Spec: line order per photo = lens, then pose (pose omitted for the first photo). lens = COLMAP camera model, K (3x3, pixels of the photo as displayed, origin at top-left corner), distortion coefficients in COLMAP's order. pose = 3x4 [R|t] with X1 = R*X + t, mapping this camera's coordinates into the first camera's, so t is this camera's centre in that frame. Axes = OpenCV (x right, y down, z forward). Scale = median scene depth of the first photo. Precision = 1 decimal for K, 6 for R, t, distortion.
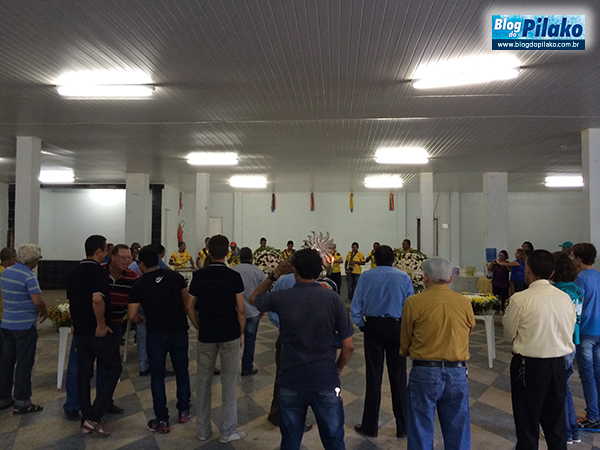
lens RADIAL K [[578.7, 0, 300.0], [0, 578.7, 225.0], [0, 0, 1]] dist [0.101126, -0.006385]
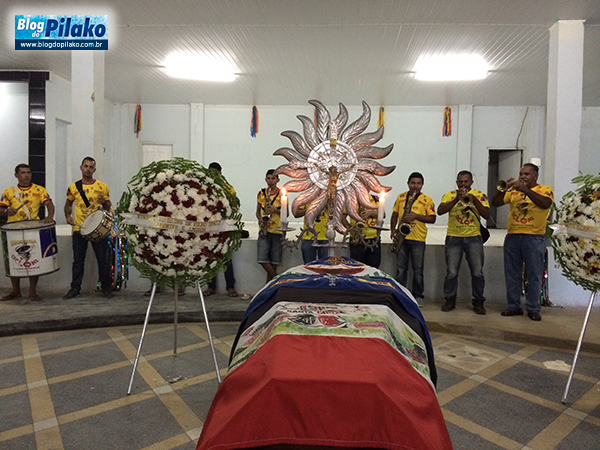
lens RADIAL K [[578.7, 0, 300.0], [0, 578.7, 225.0], [0, 0, 1]] dist [0.101126, -0.006385]
pose [[0.999795, 0.017455, -0.010225, 0.014602], [-0.016774, 0.997854, 0.063286, 0.044560], [0.011308, -0.063102, 0.997943, 0.562919]]
